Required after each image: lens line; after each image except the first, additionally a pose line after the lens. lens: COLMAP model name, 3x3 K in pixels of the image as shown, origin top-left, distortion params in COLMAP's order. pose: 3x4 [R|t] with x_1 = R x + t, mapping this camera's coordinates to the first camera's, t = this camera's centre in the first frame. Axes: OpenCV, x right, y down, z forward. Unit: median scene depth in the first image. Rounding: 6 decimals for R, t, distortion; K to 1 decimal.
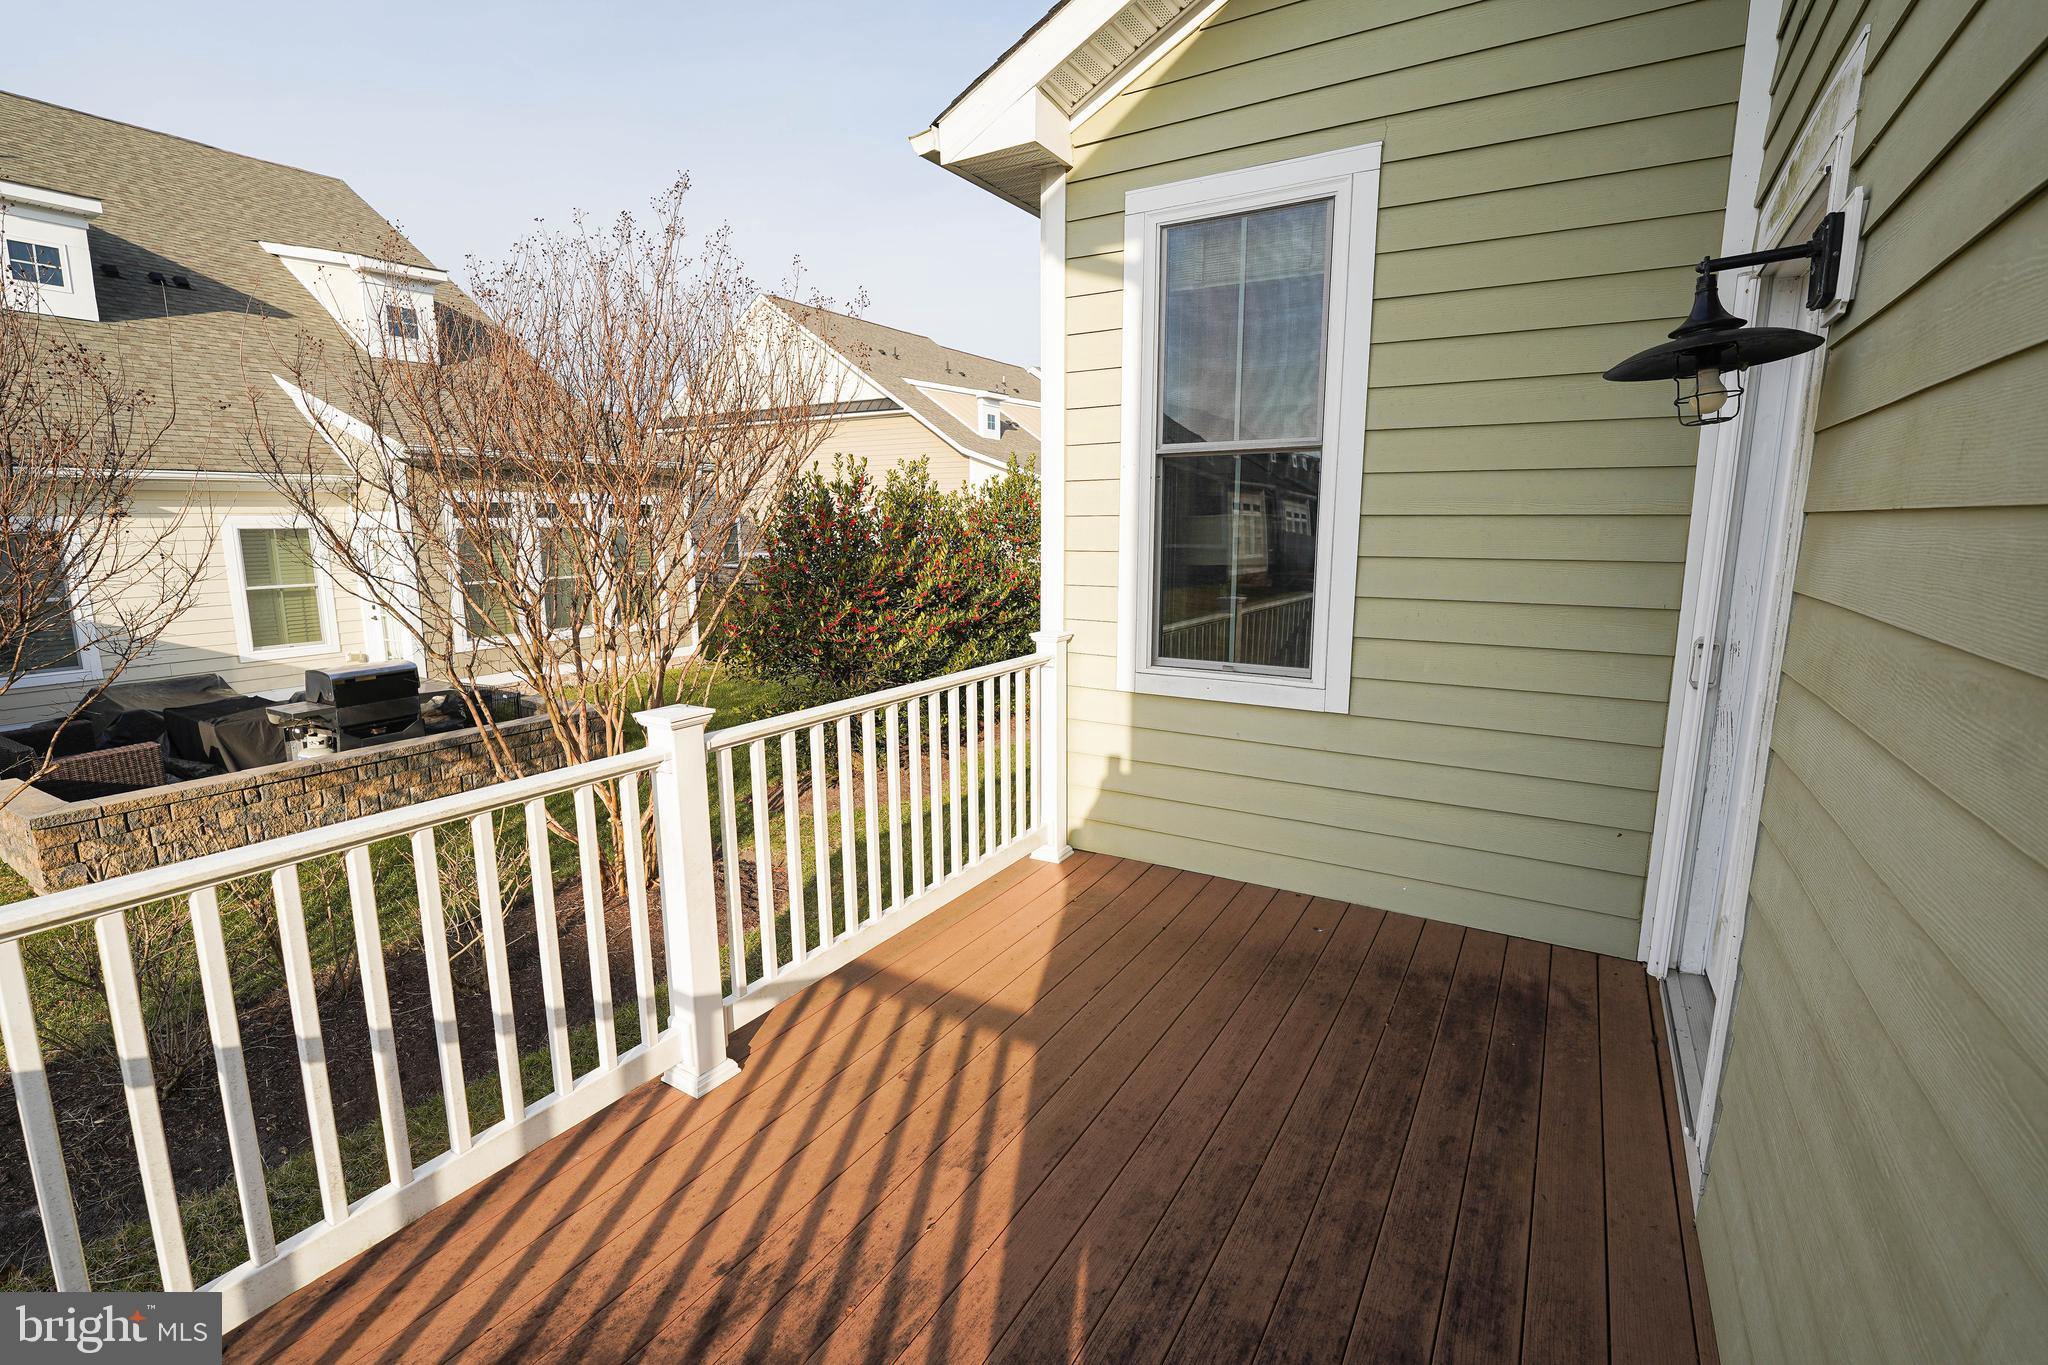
lens RADIAL K [[909.1, 0, 1018.8], [0, 909.1, 690.3], [0, 0, 1]] dist [-0.017808, 0.001057]
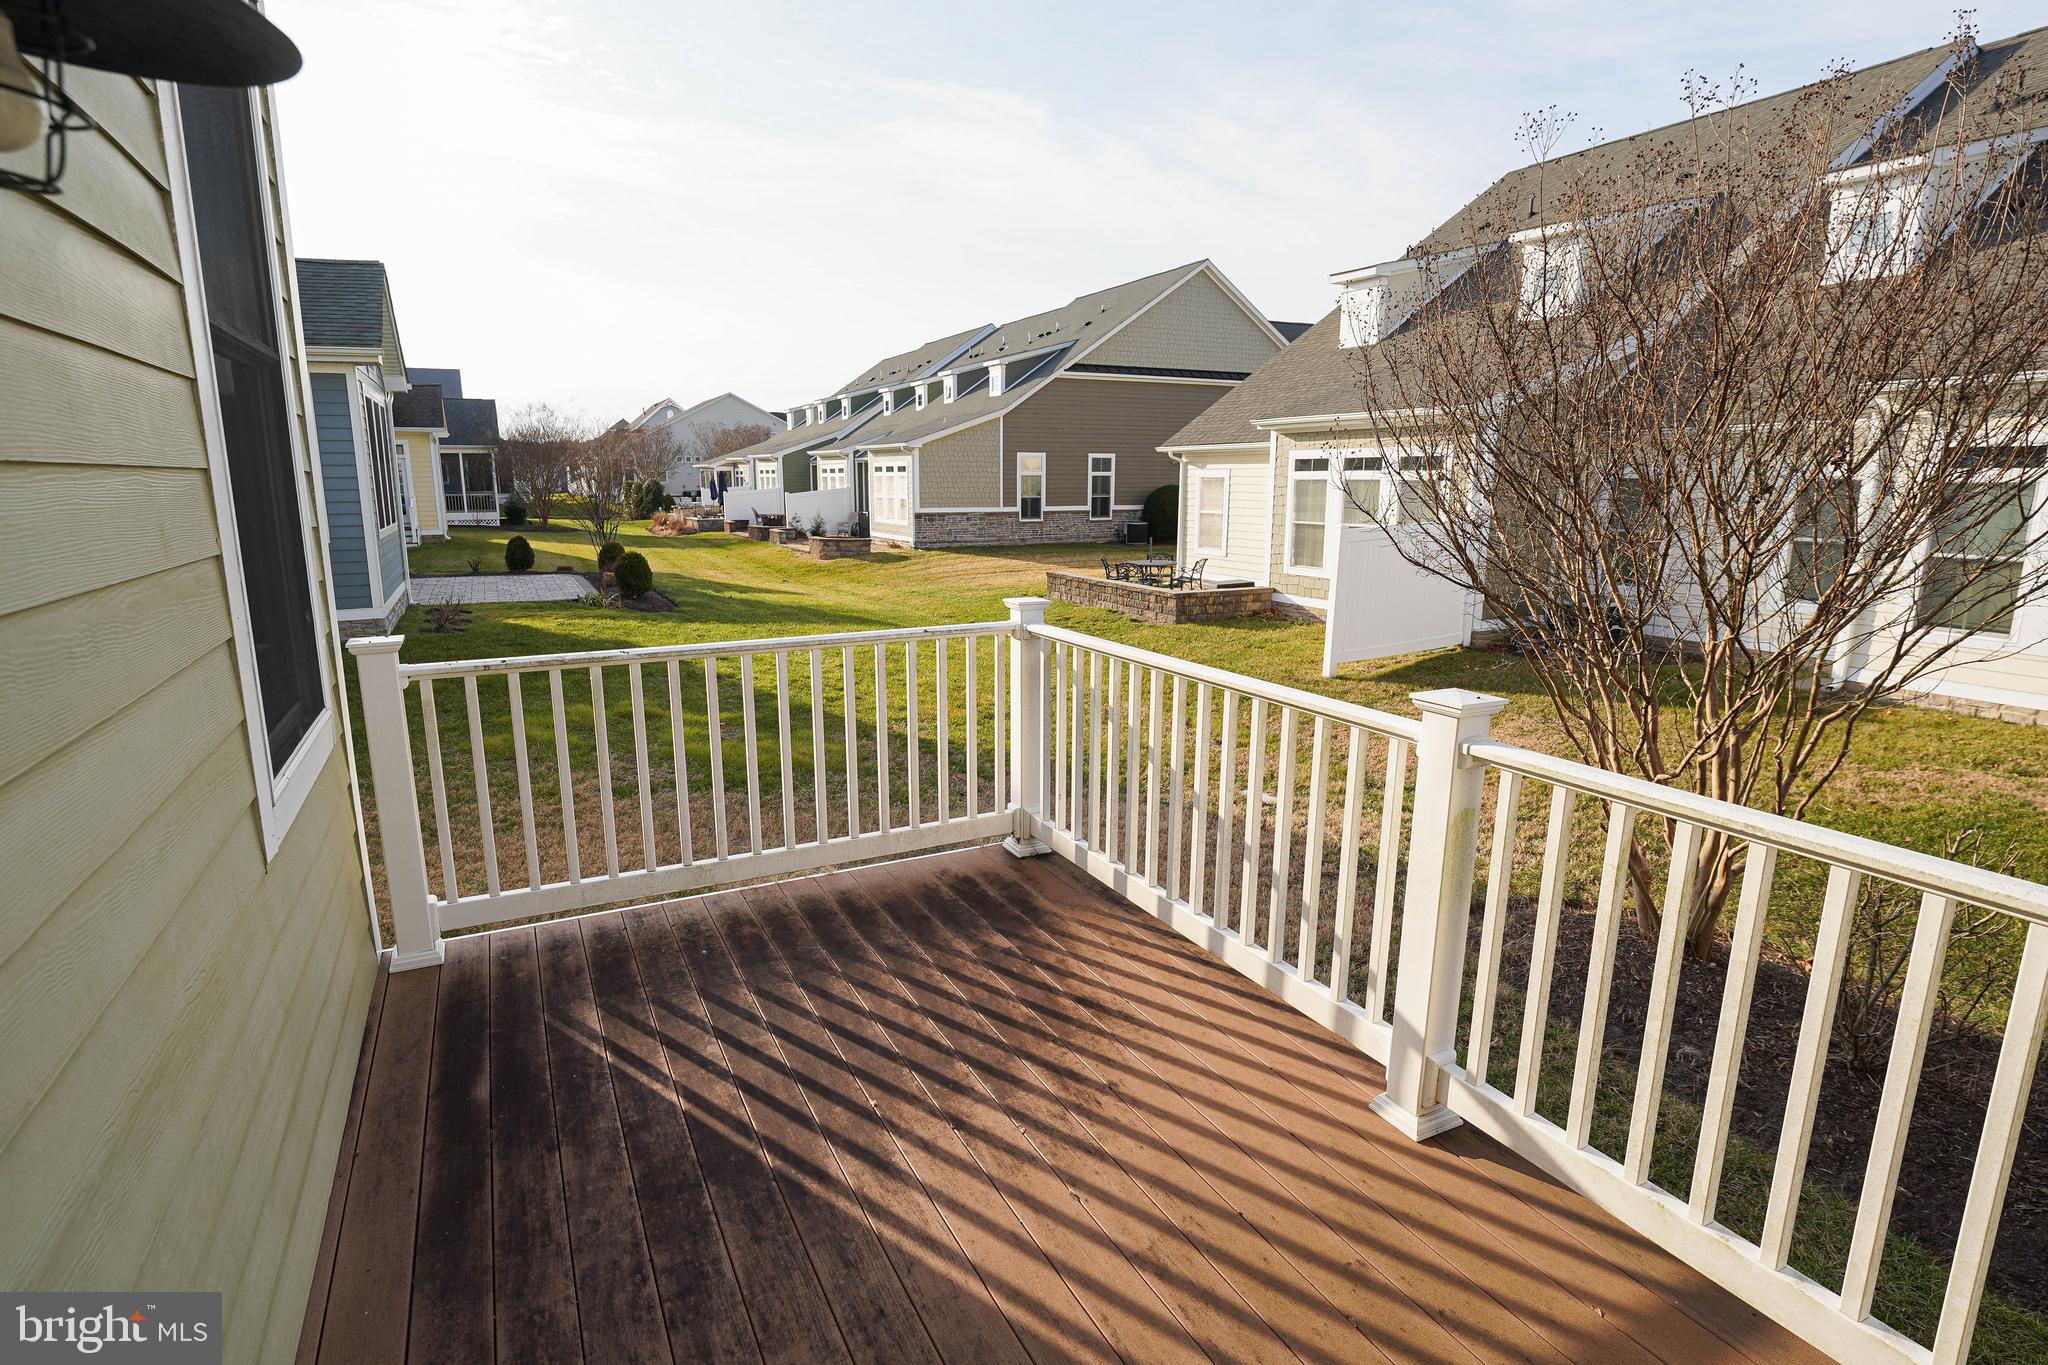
lens RADIAL K [[1015.8, 0, 1019.5], [0, 1015.8, 679.7], [0, 0, 1]] dist [0.002353, 0.000102]
pose [[-0.506450, 0.165663, -0.846206, 0.684423], [-0.172266, 0.942147, 0.287546, -0.208462], [0.844886, 0.291400, -0.448613, 1.141043]]
